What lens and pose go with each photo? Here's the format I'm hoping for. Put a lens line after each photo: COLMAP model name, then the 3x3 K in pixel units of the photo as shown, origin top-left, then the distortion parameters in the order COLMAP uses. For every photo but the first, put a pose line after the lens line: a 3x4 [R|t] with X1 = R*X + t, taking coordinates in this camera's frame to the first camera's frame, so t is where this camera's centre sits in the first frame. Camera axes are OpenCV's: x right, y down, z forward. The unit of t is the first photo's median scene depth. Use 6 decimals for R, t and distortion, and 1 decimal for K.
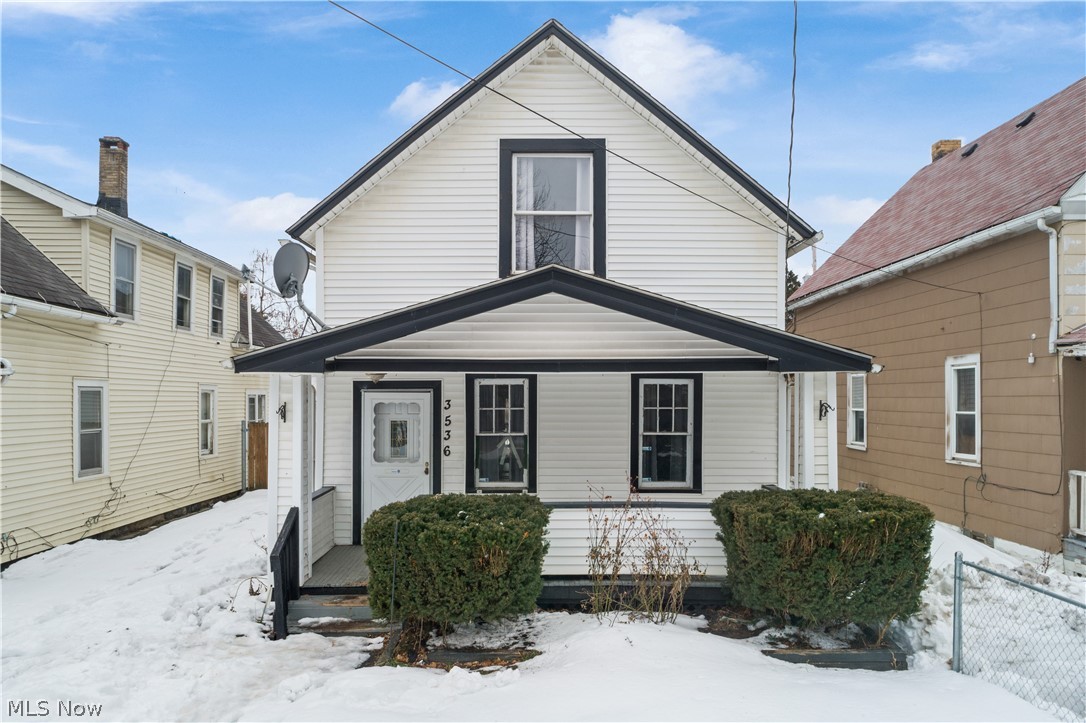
lens RADIAL K [[750.9, 0, 532.0], [0, 750.9, 452.1], [0, 0, 1]] dist [-0.005013, 0.007403]
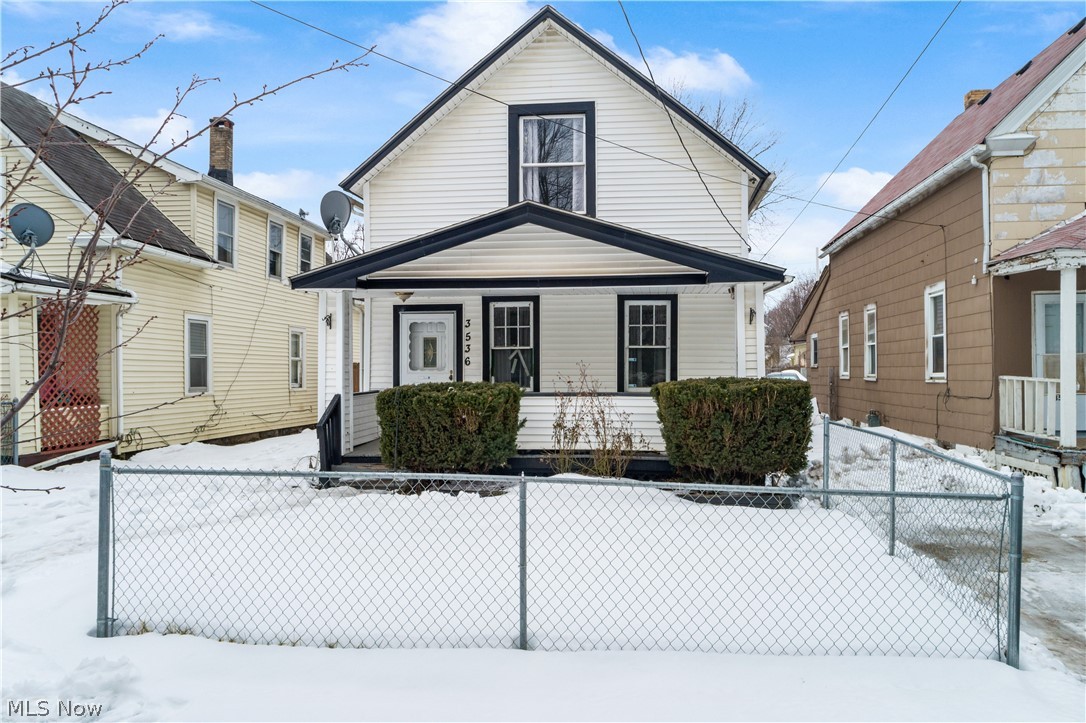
lens RADIAL K [[750.9, 0, 555.0], [0, 750.9, 431.2], [0, 0, 1]] dist [-0.005013, 0.007403]
pose [[0.994265, 0.006468, -0.106746, 0.163066], [-0.005212, 0.999914, 0.012034, 0.098036], [0.106814, -0.011408, 0.994214, -0.211860]]
